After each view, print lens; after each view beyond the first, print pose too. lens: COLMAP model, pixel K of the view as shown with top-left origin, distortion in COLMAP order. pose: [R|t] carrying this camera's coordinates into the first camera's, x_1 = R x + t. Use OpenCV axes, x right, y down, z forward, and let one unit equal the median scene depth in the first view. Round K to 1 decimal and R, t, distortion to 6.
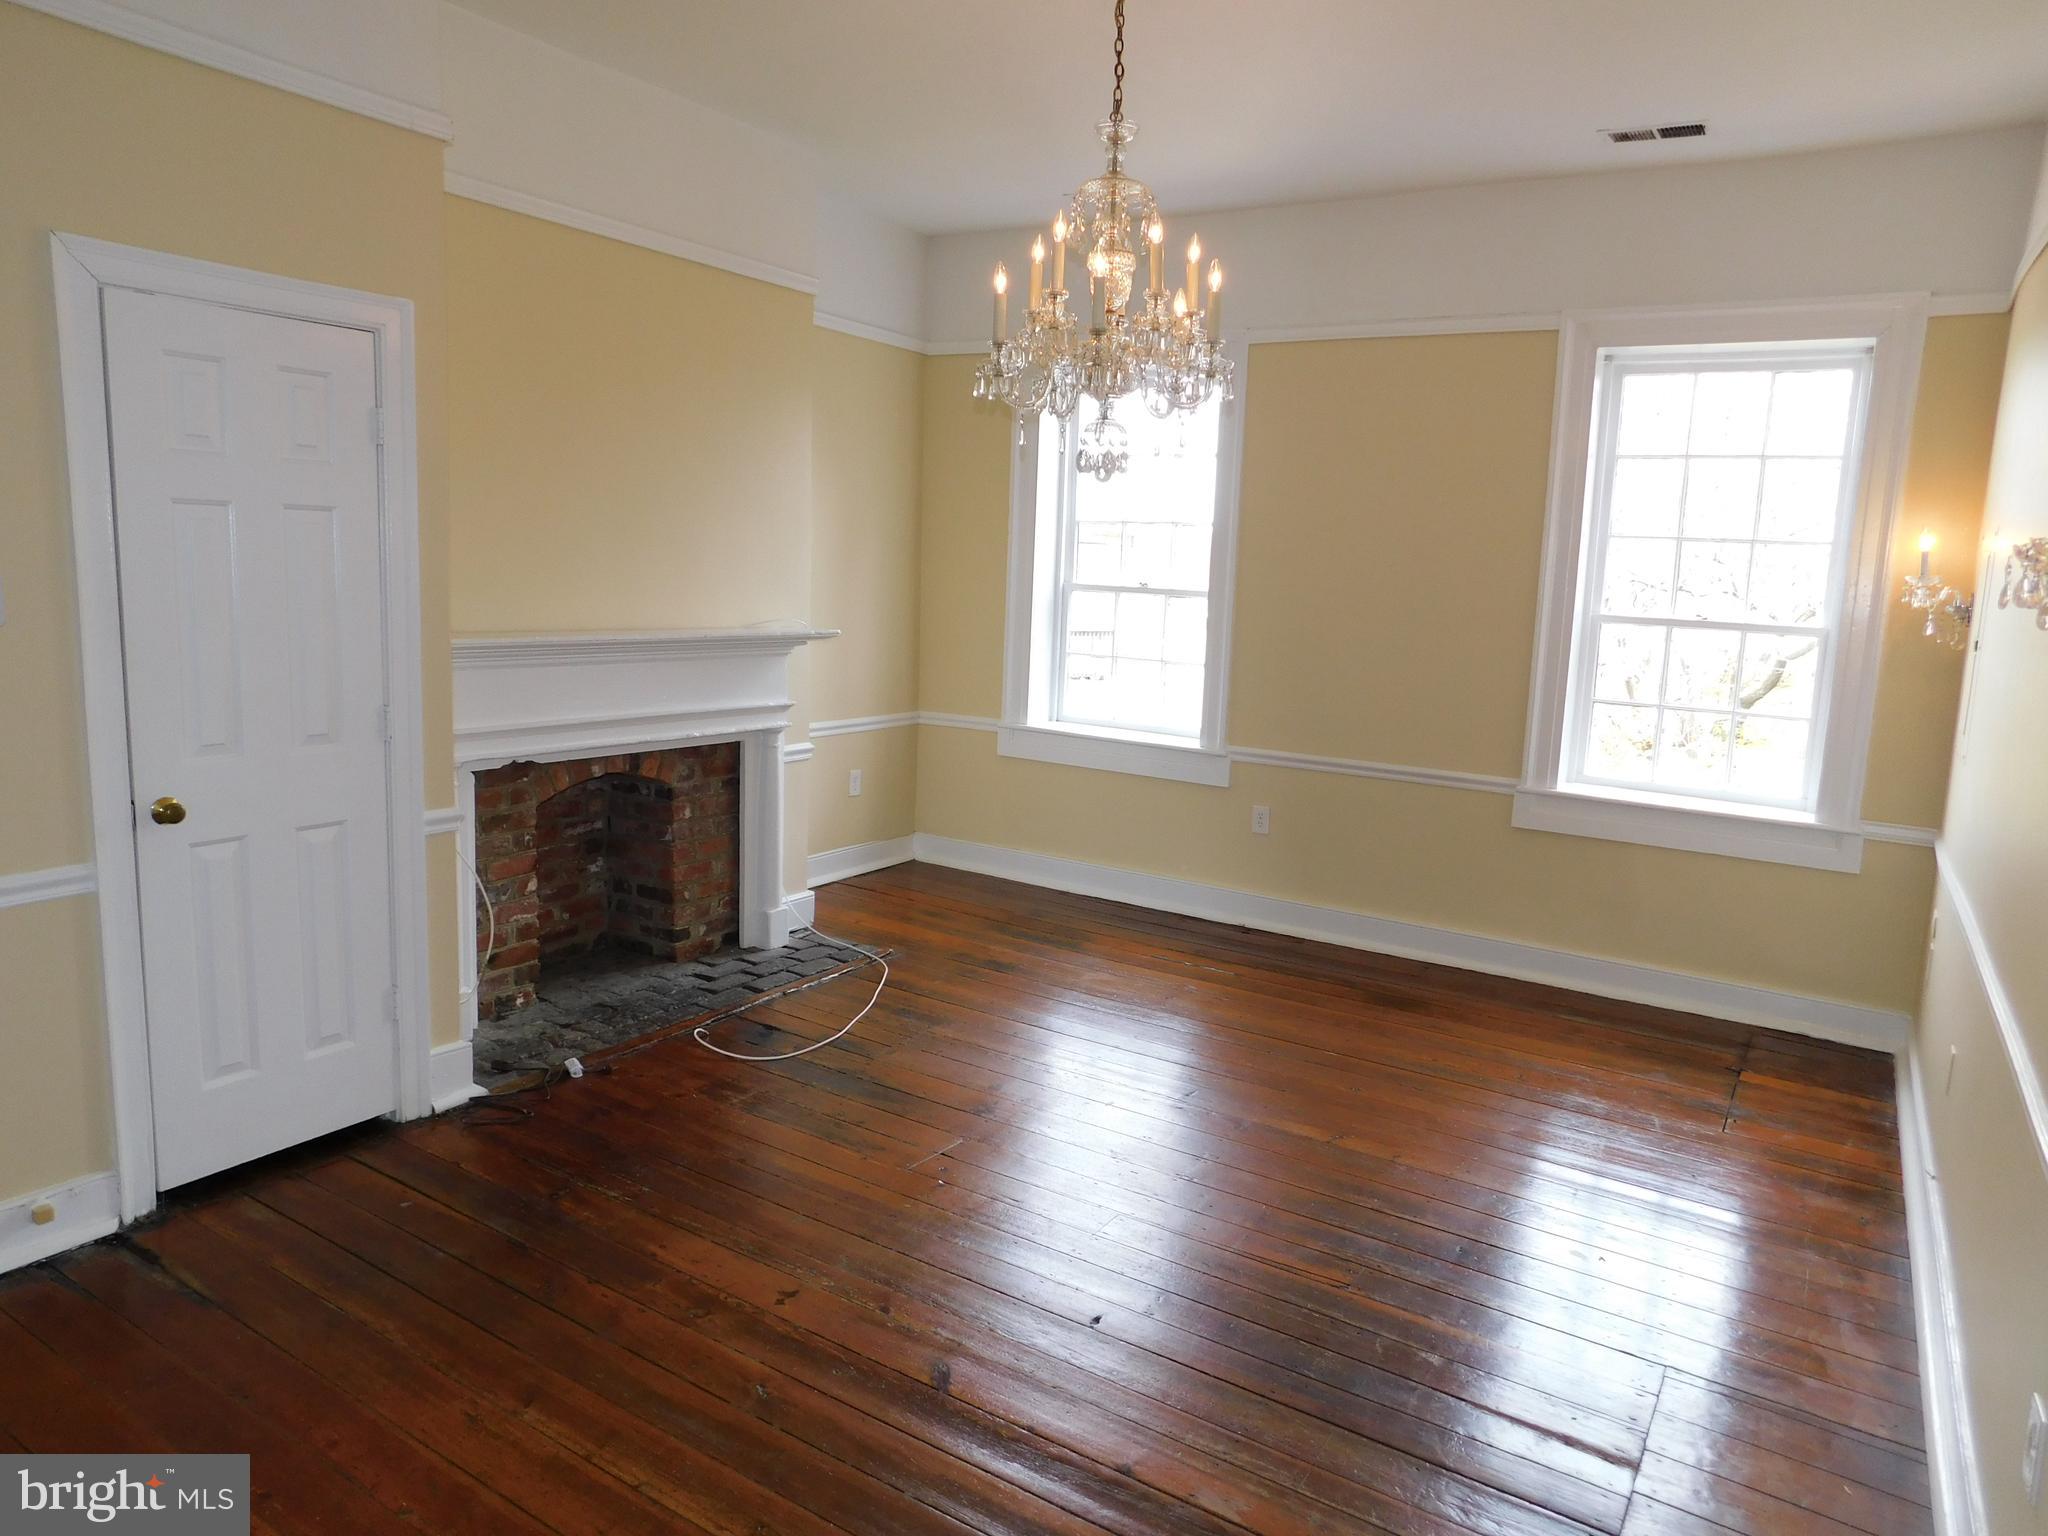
lens RADIAL K [[1363.9, 0, 1003.6], [0, 1363.9, 769.1], [0, 0, 1]] dist [-0.066552, 0.051670]
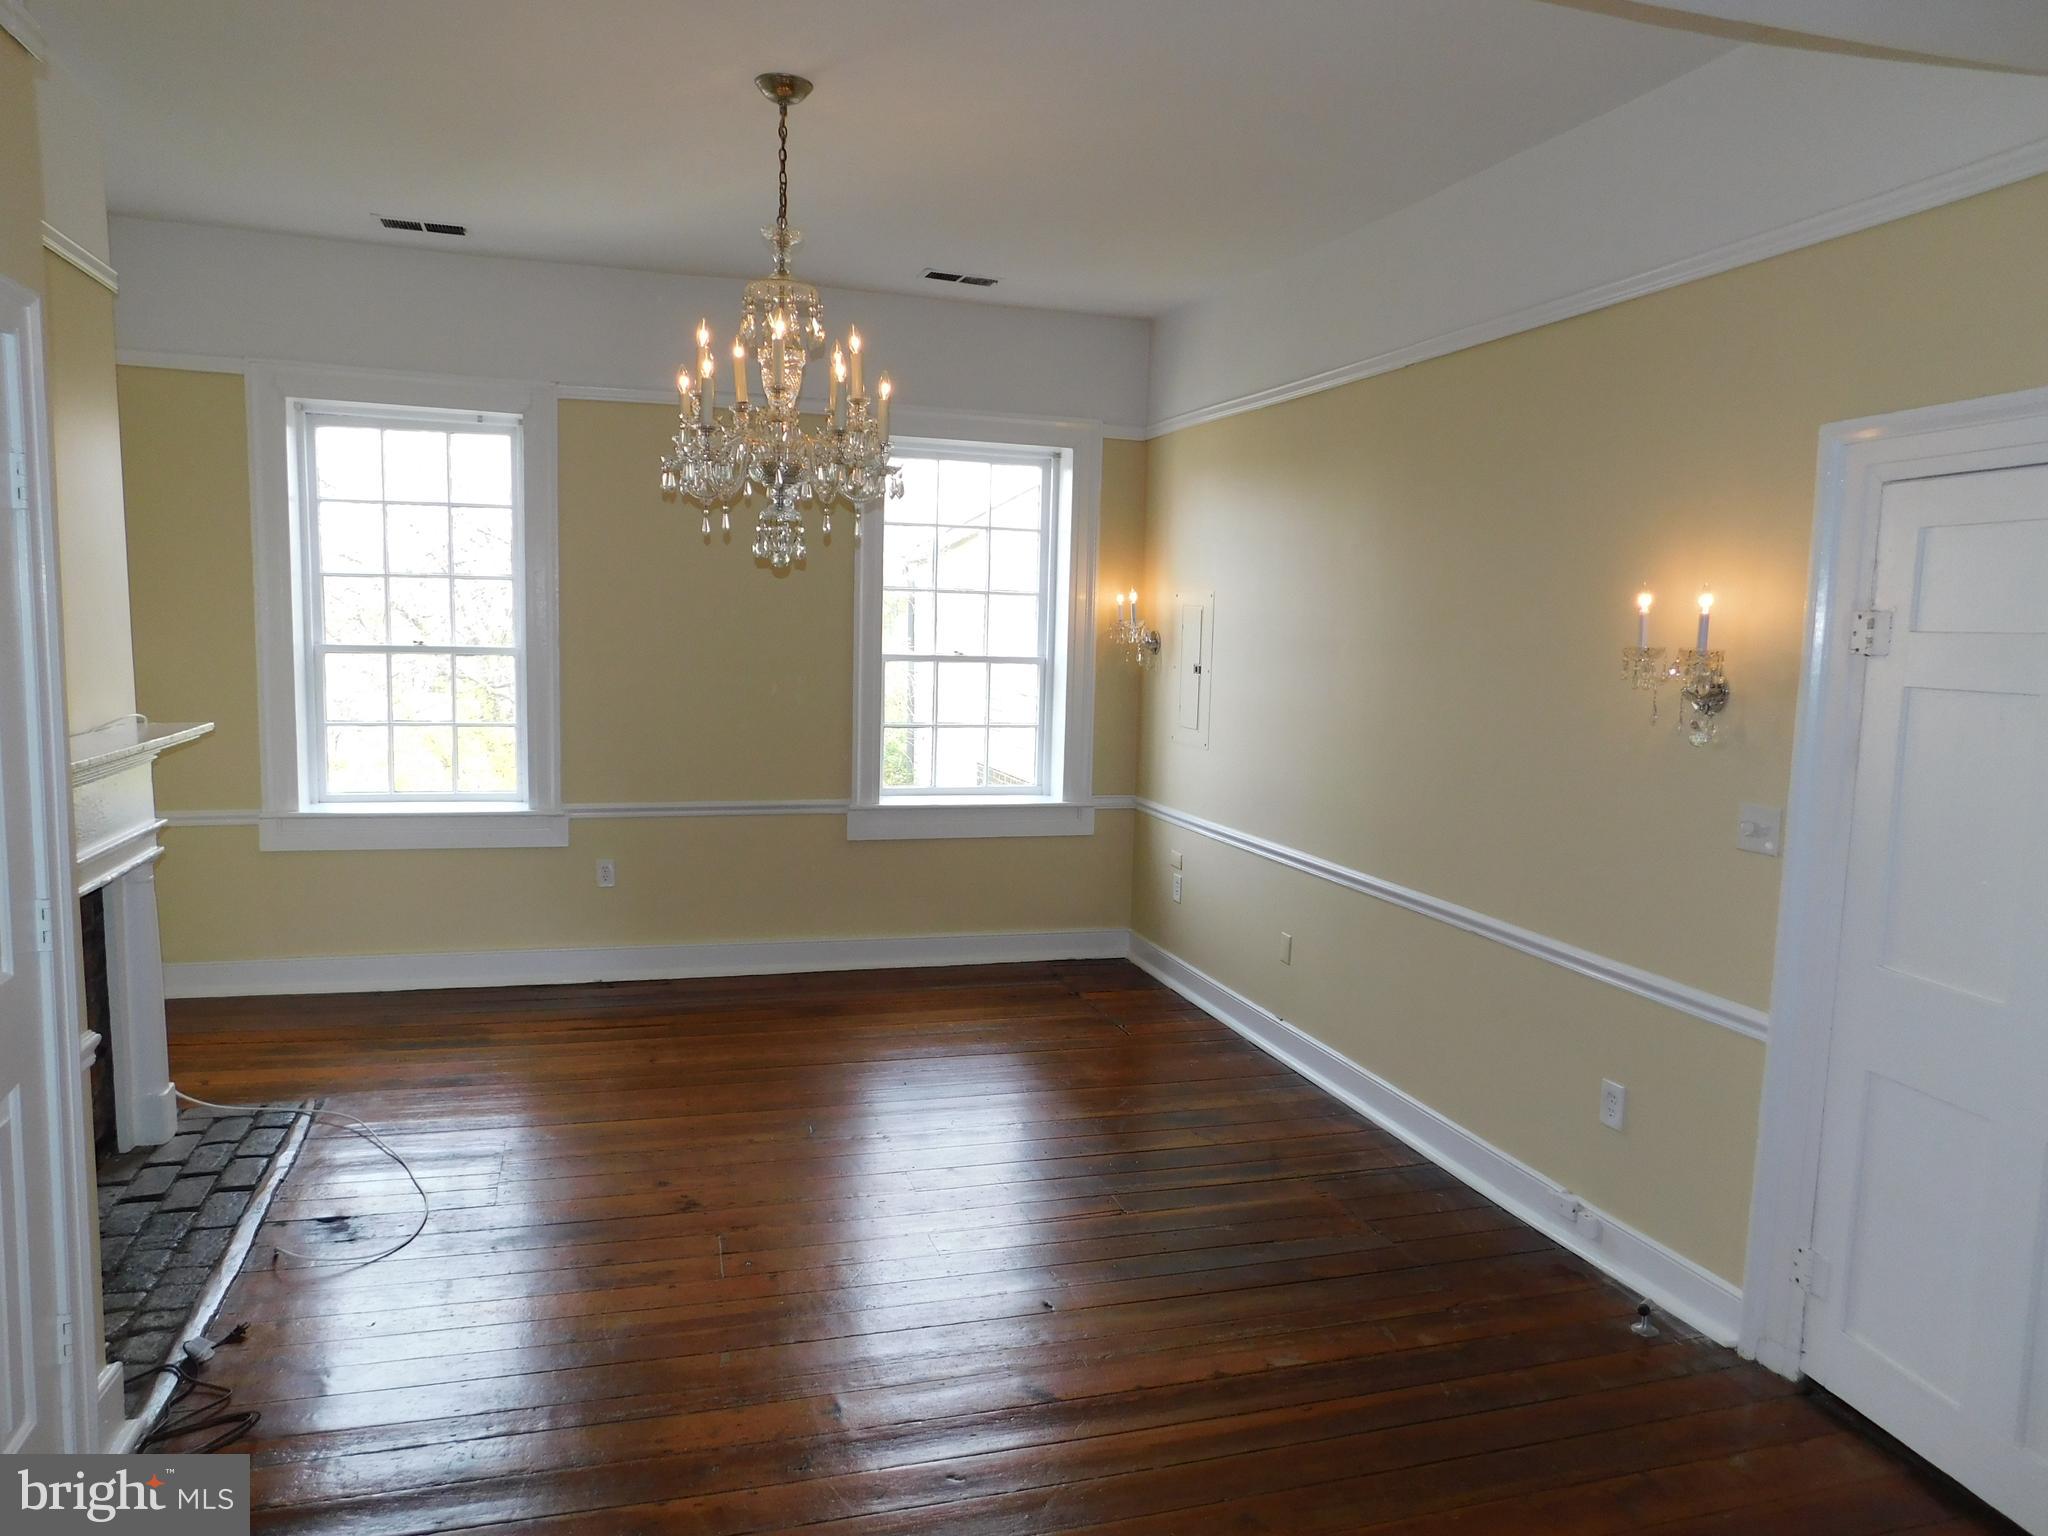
lens RADIAL K [[1363.9, 0, 1023.3], [0, 1363.9, 766.9], [0, 0, 1]] dist [-0.066552, 0.051670]
pose [[0.638186, -0.110424, 0.761922, -0.433416], [0.118663, 0.991943, 0.044369, -0.057057], [-0.760683, 0.062096, 0.646147, 0.133932]]
